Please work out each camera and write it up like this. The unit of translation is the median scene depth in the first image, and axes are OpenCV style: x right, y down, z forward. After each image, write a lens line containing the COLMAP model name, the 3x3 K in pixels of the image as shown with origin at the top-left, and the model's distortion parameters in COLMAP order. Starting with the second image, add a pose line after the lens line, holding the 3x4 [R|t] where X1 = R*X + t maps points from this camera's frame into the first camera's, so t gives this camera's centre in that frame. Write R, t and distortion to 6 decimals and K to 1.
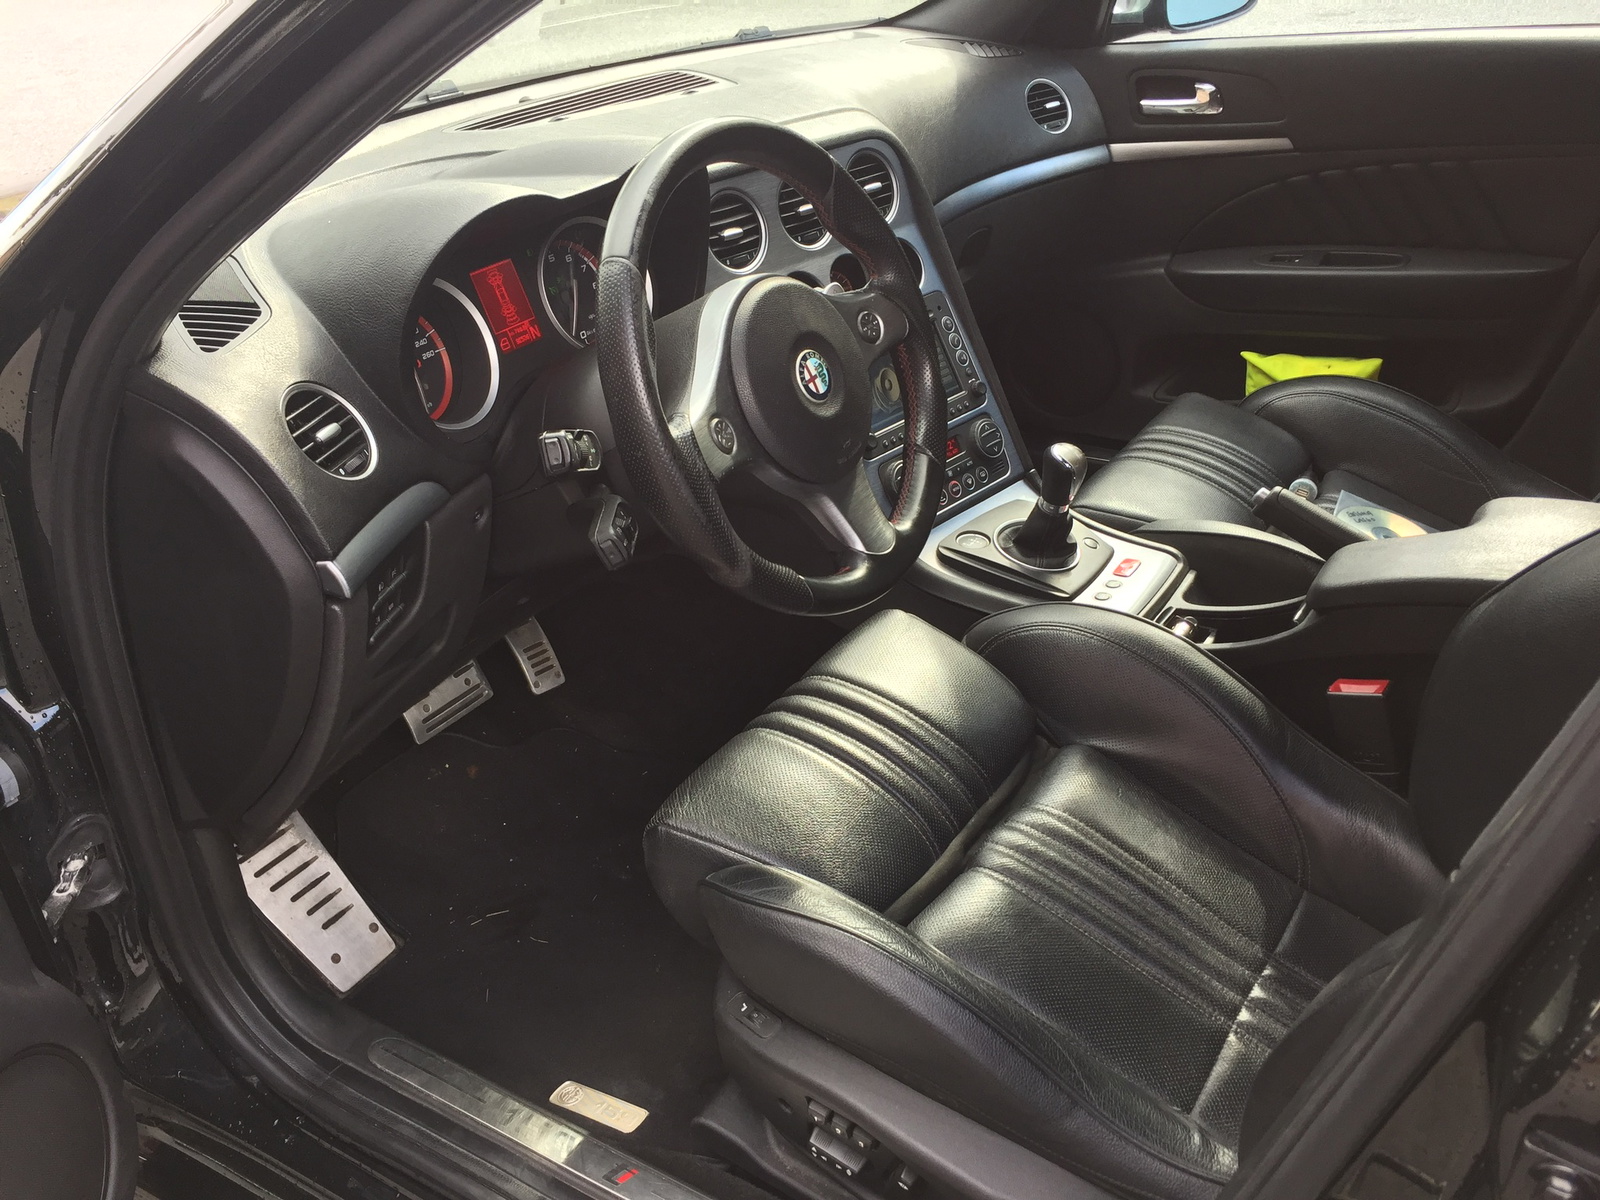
lens RADIAL K [[1339.6, 0, 865.9], [0, 1339.6, 599.4], [0, 0, 1]] dist [0.050734, -0.081036]
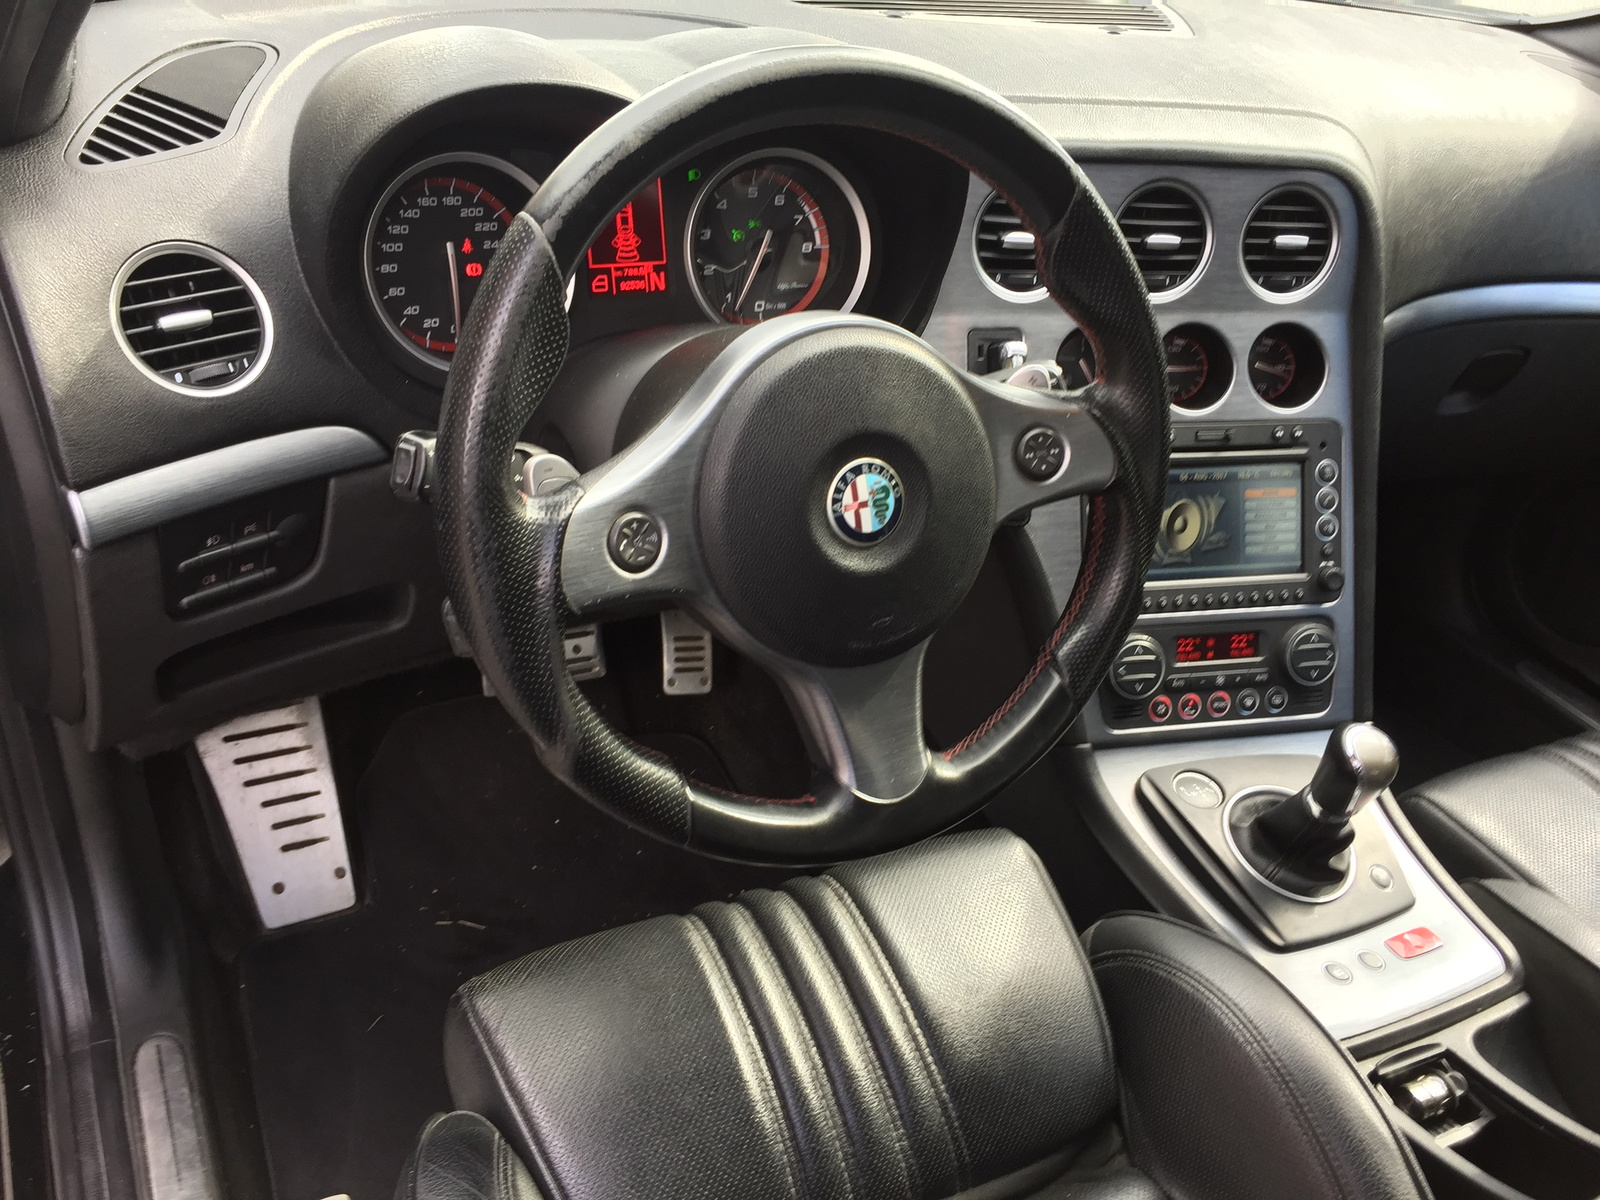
lens RADIAL K [[1339.6, 0, 865.9], [0, 1339.6, 599.4], [0, 0, 1]] dist [0.050734, -0.081036]
pose [[0.835563, 0.415069, -0.359934, 0.149212], [-0.399413, 0.908781, 0.120779, -0.150529], [0.377233, 0.042844, 0.925127, 0.332222]]
